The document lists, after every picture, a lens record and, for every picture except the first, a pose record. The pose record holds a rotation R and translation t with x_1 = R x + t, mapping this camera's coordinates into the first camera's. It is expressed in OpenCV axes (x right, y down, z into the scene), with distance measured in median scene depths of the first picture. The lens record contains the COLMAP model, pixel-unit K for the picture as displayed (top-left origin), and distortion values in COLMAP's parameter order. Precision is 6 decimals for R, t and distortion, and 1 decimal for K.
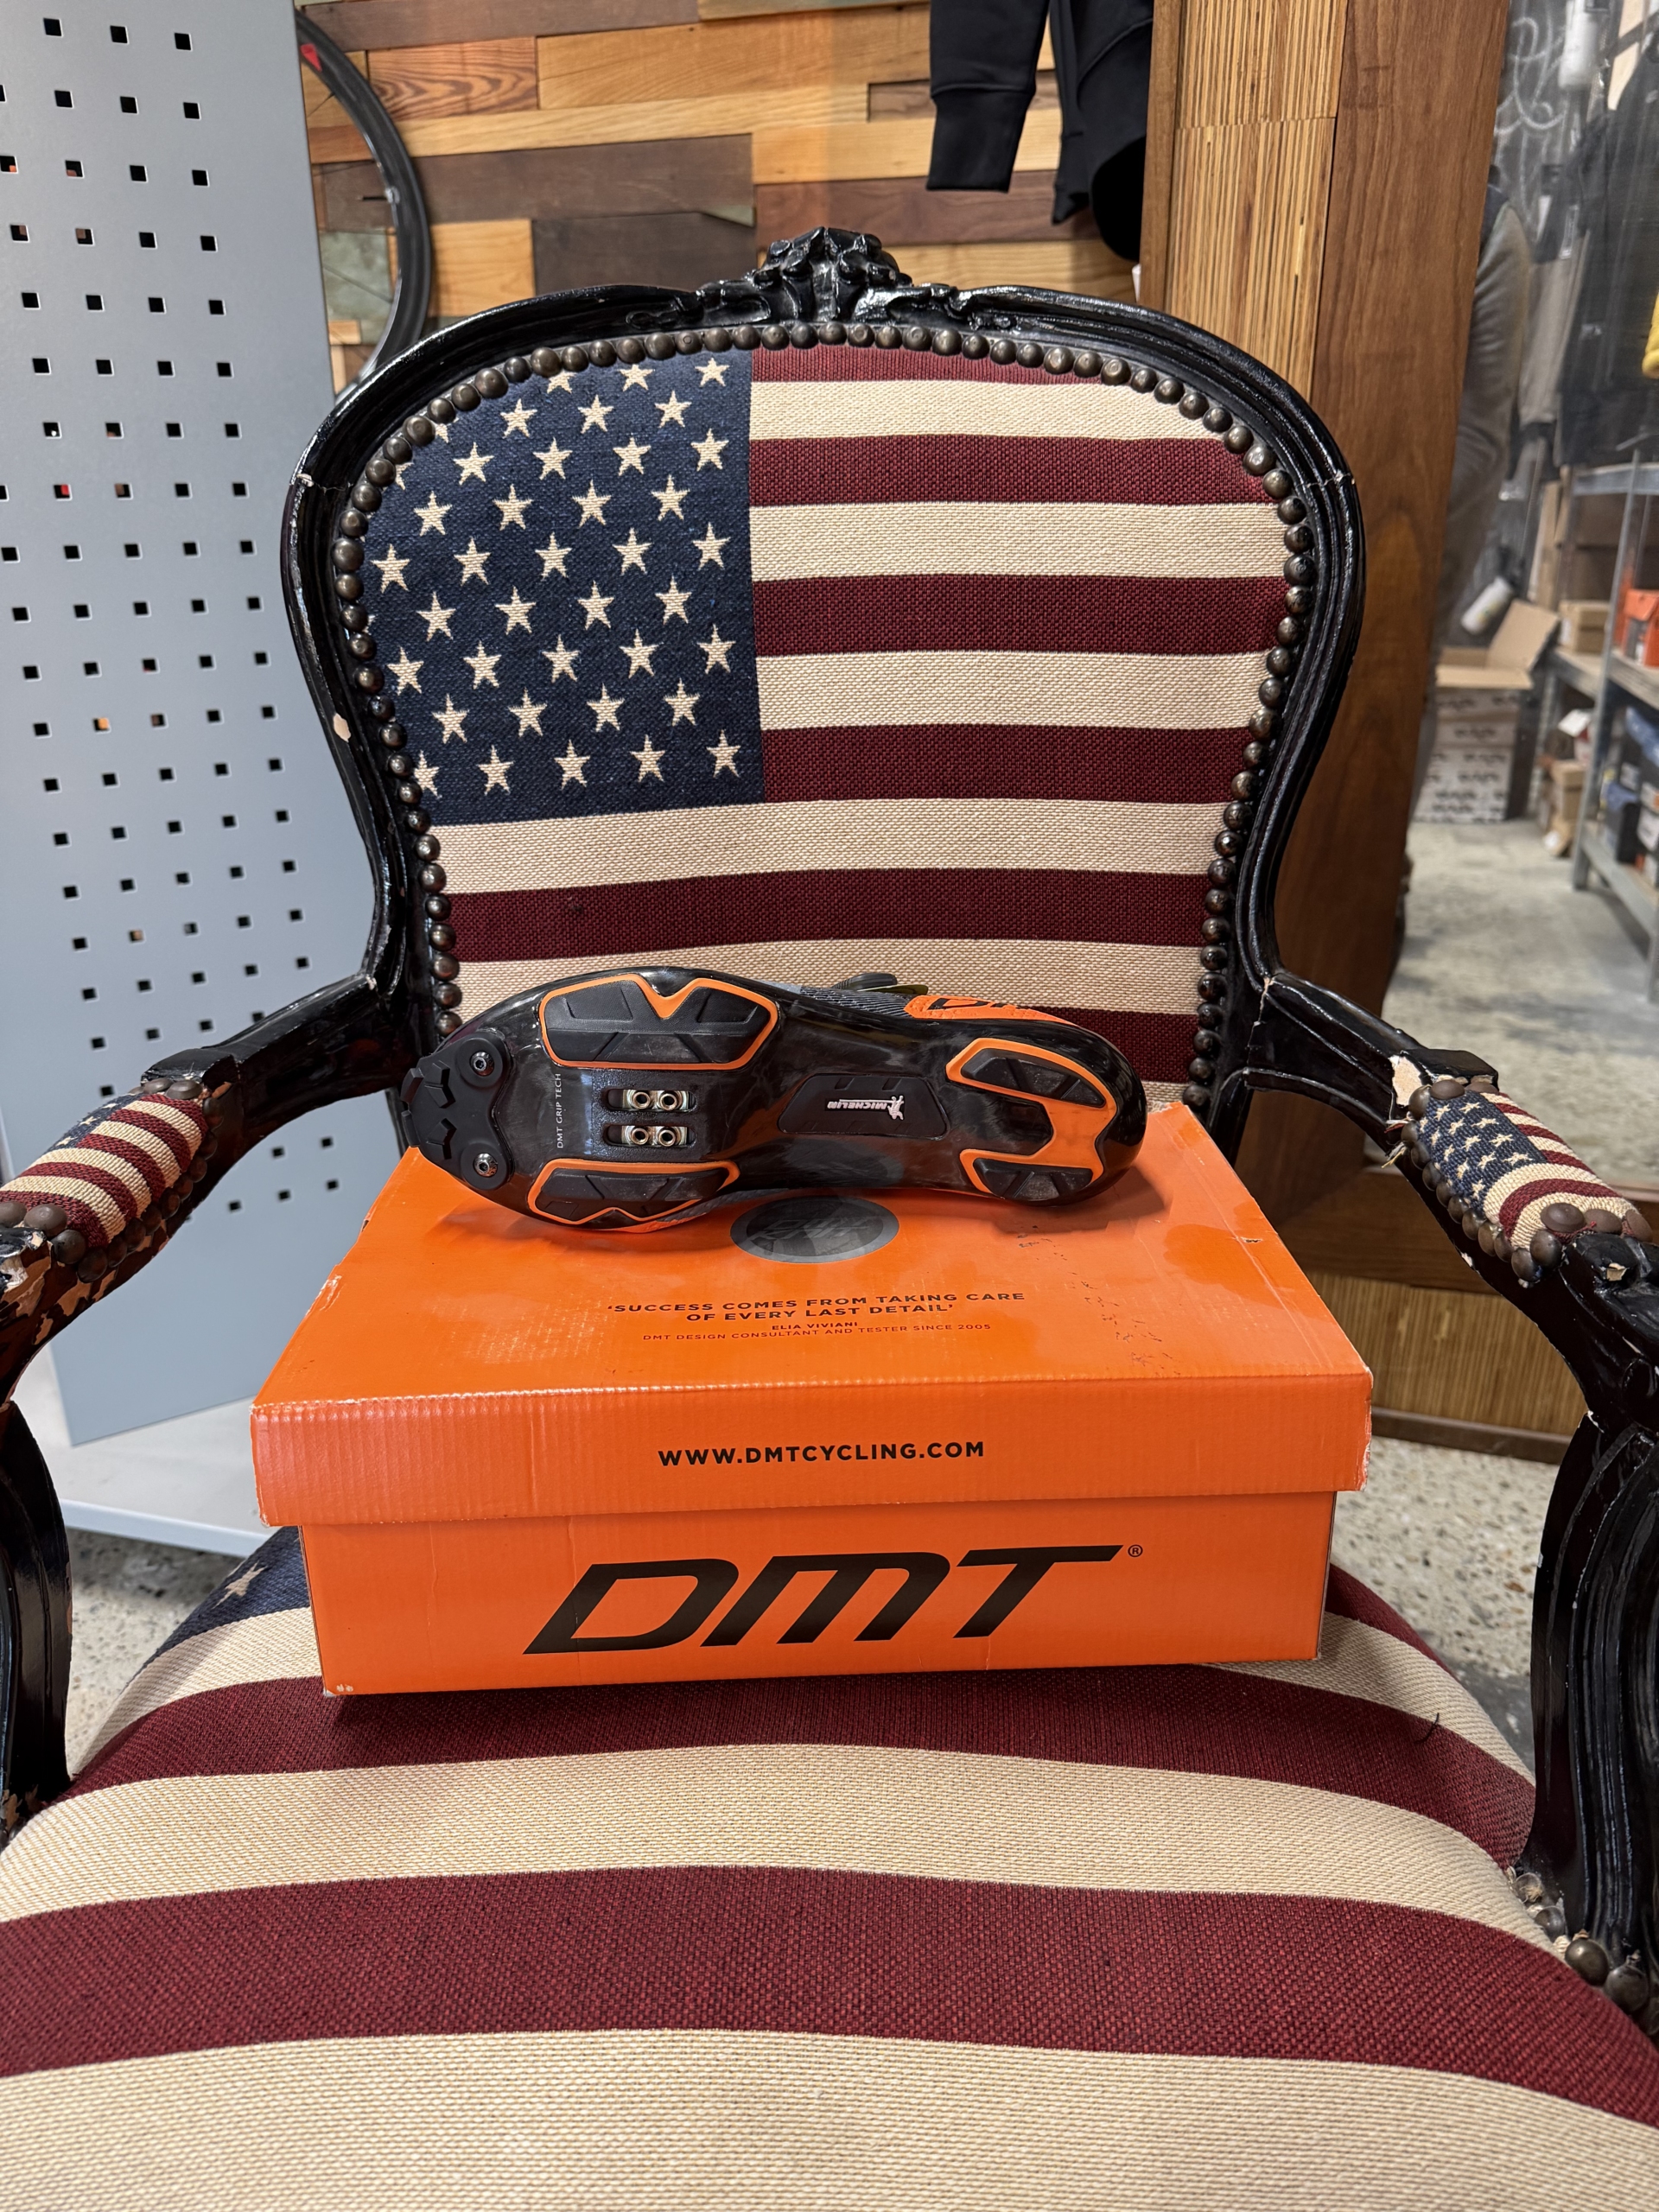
lens RADIAL K [[1558.8, 0, 830.6], [0, 1558.8, 1107.6], [0, 0, 1]] dist [0.002439, -0.018715]
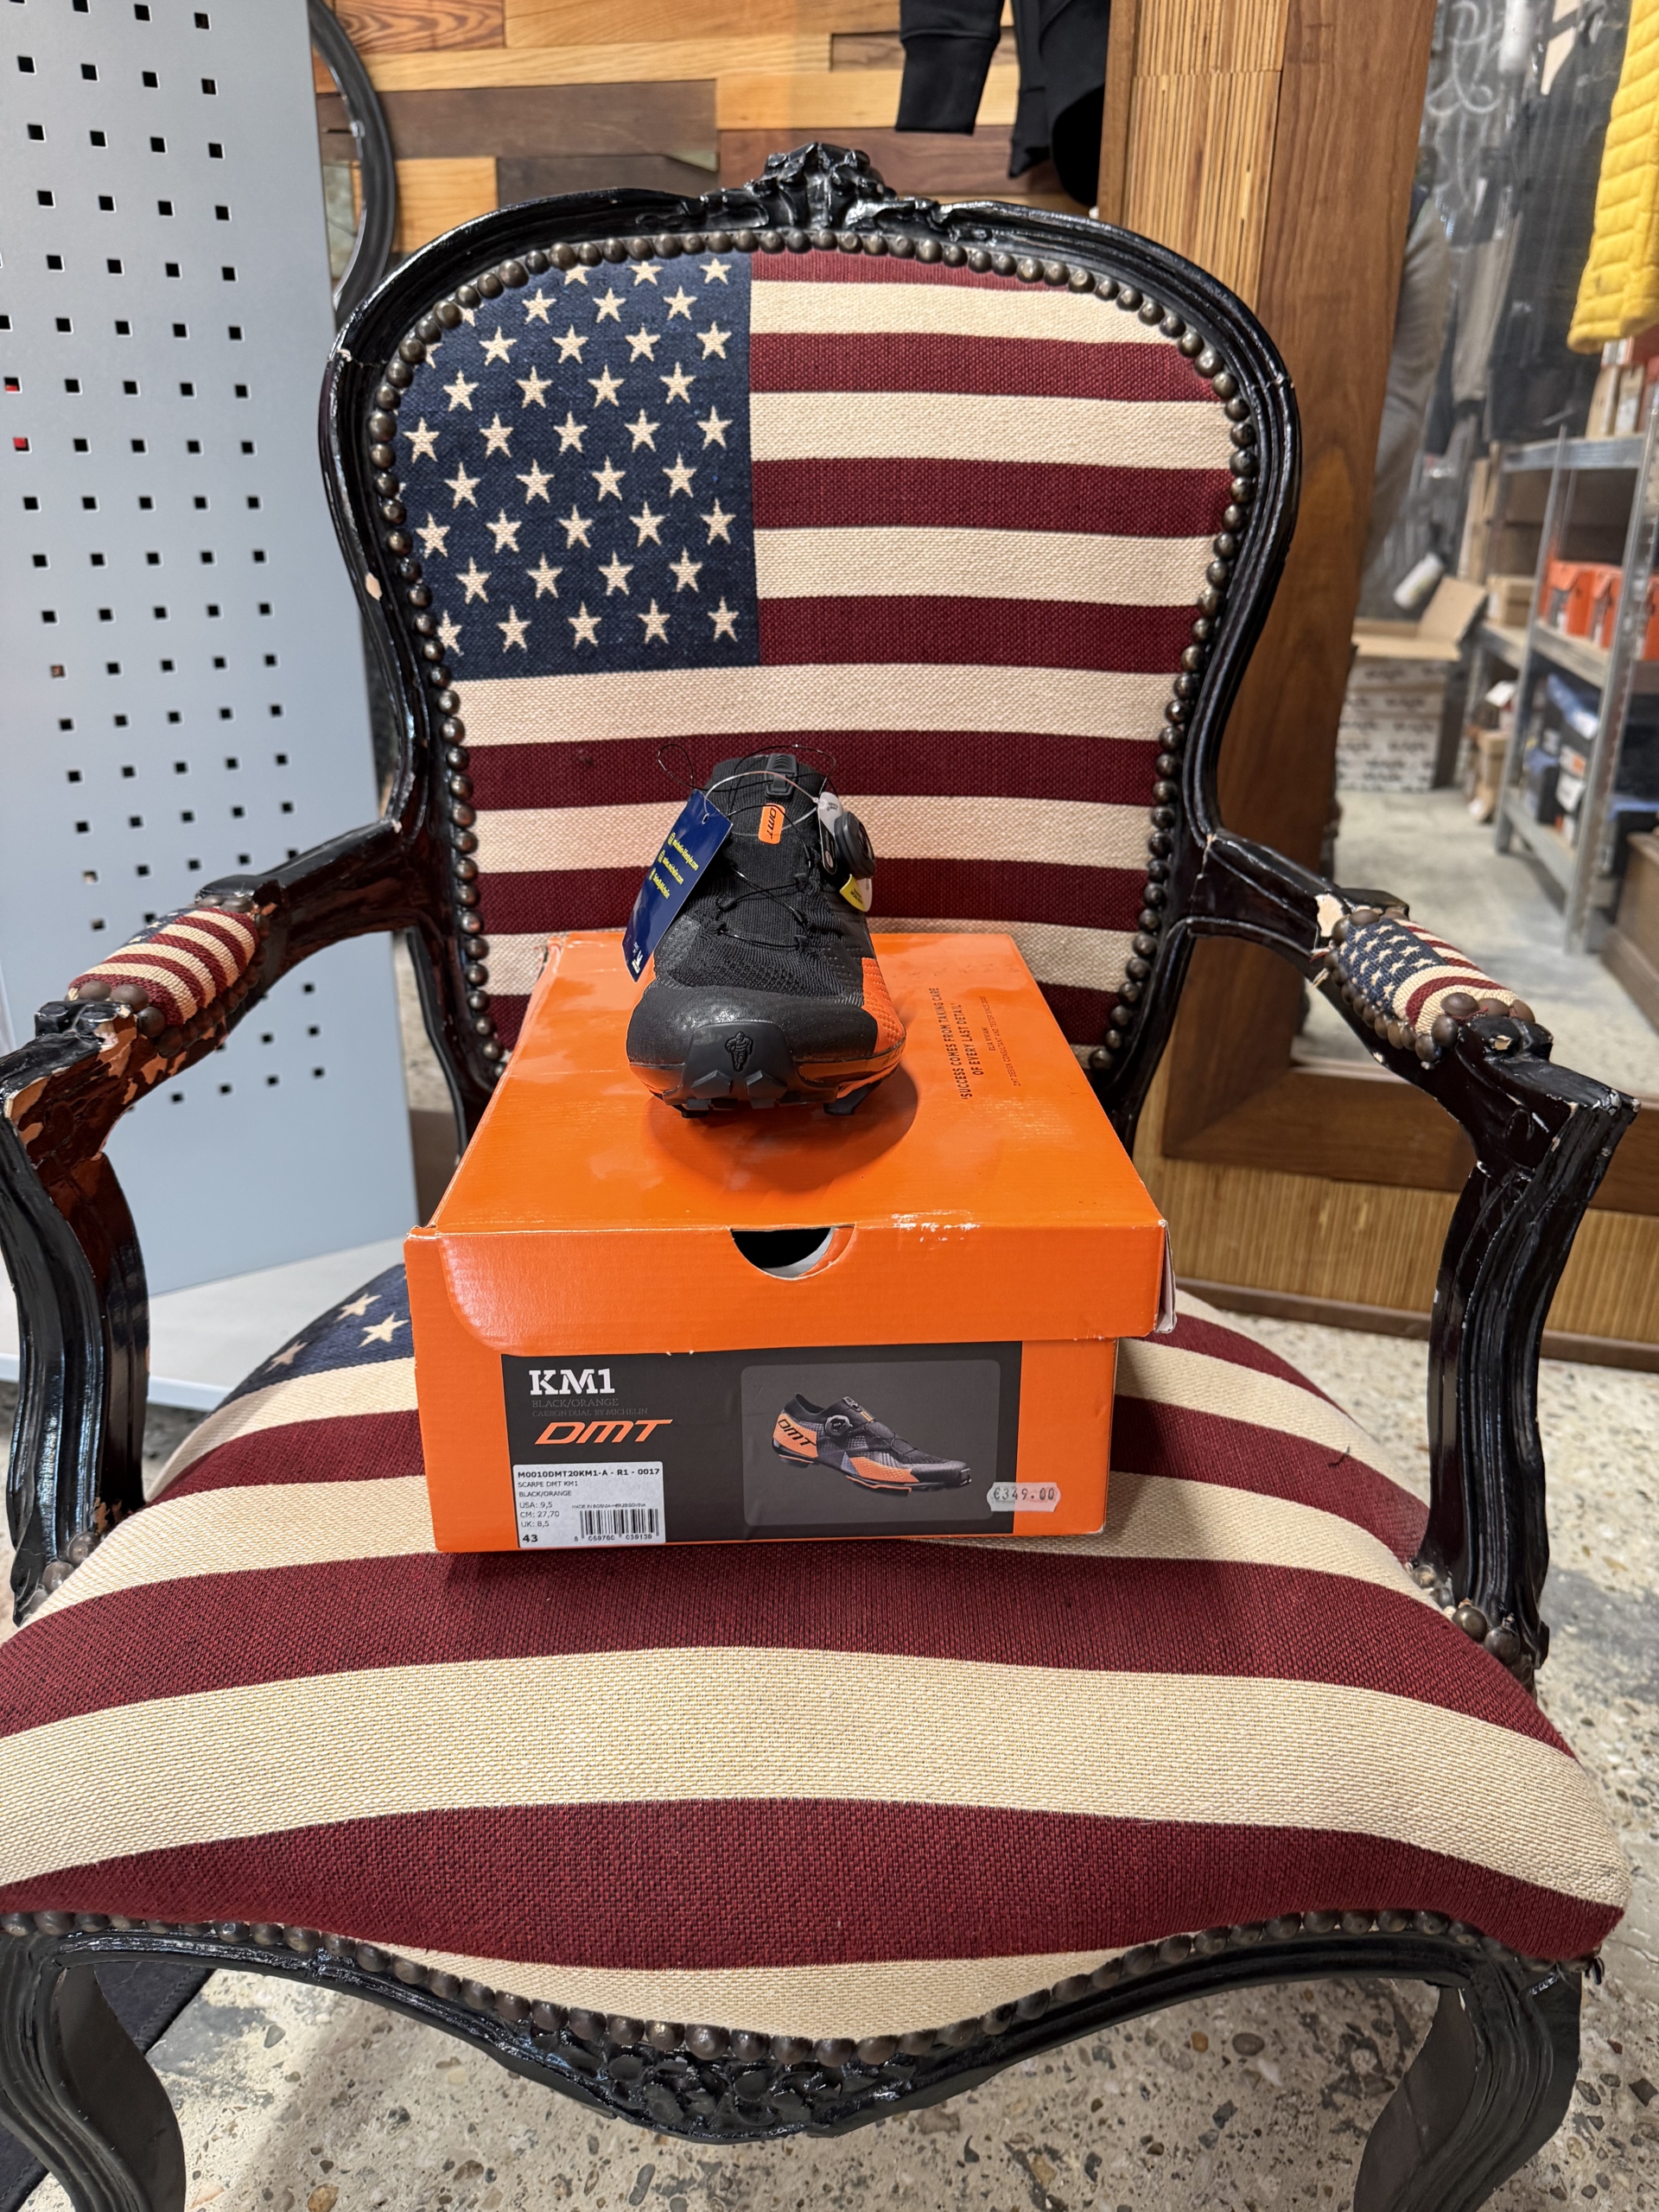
lens RADIAL K [[1568.2, 0, 835.0], [0, 1568.2, 1119.5], [0, 0, 1]] dist [-0.017516, 0.003235]
pose [[0.998970, 0.008444, 0.044575, -0.036925], [-0.009356, 0.999750, 0.020299, 0.103179], [-0.044392, -0.020696, 0.998800, -0.112759]]
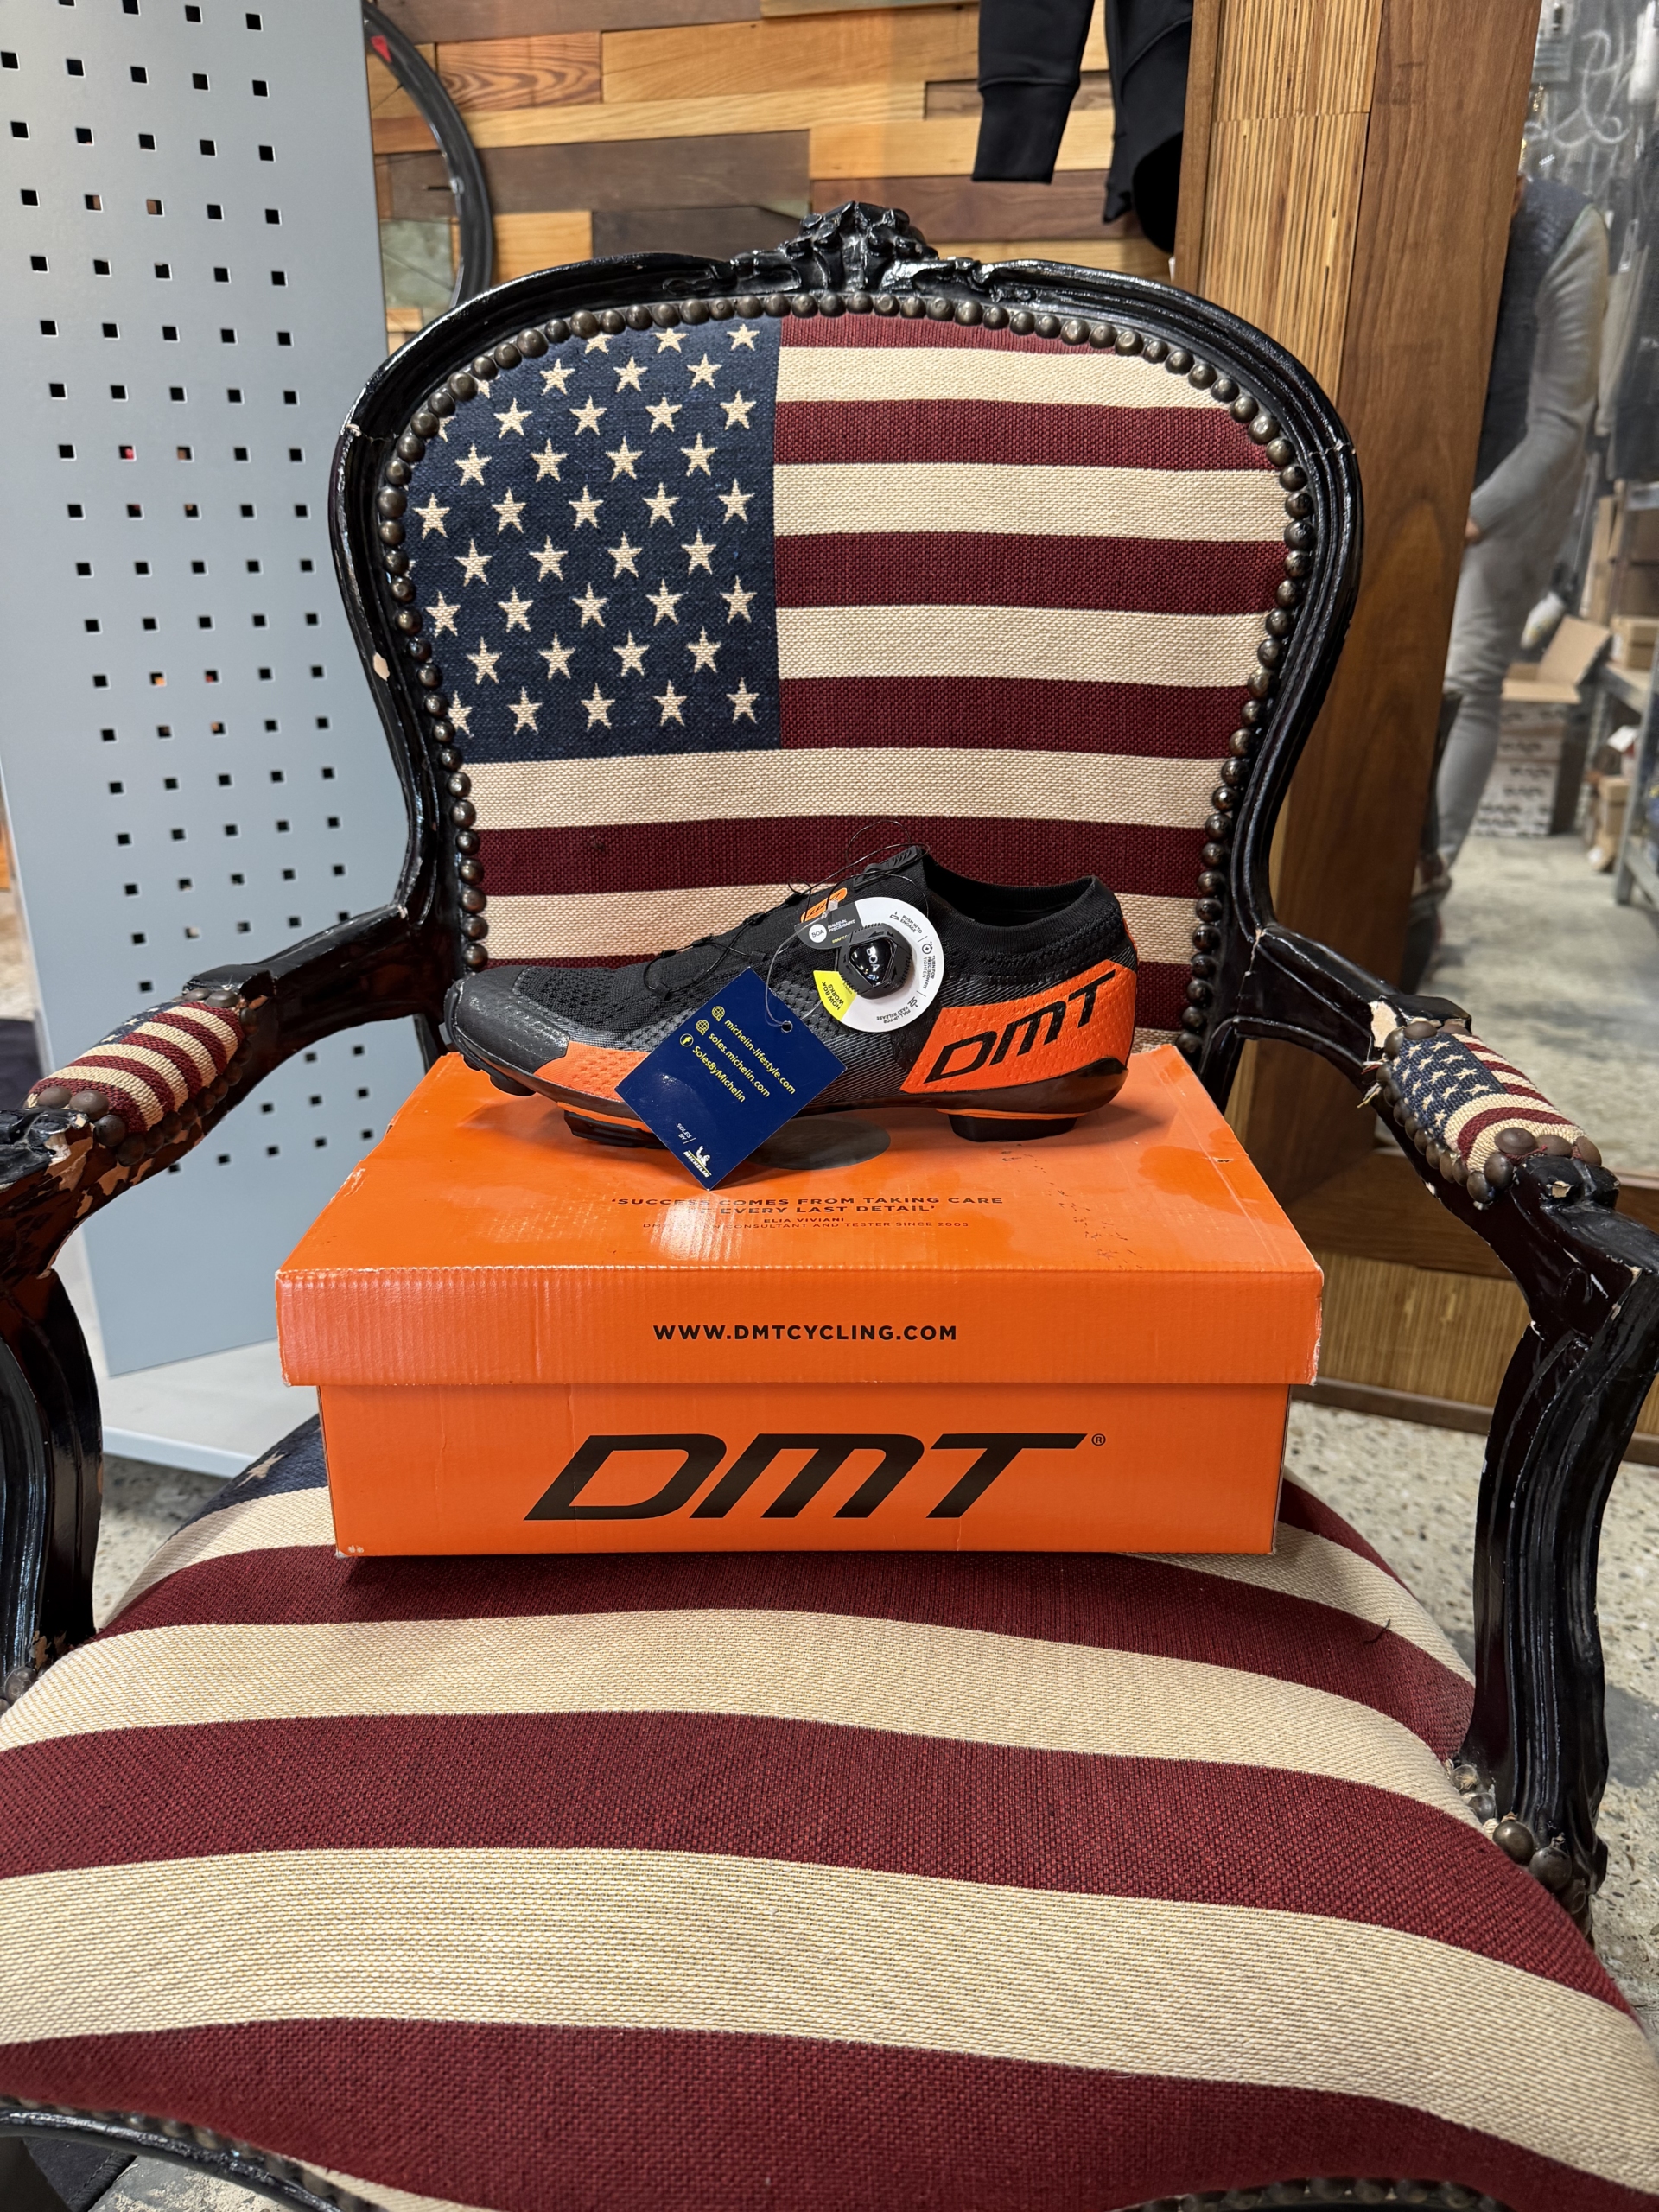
lens RADIAL K [[1561.5, 0, 835.4], [0, 1561.5, 1116.5], [0, 0, 1]] dist [-0.003633, -0.011367]
pose [[0.999291, 0.029507, -0.023404, 0.026746], [-0.029497, 0.999565, 0.000787, 0.050116], [0.023417, -0.000096, 0.999726, -0.046901]]
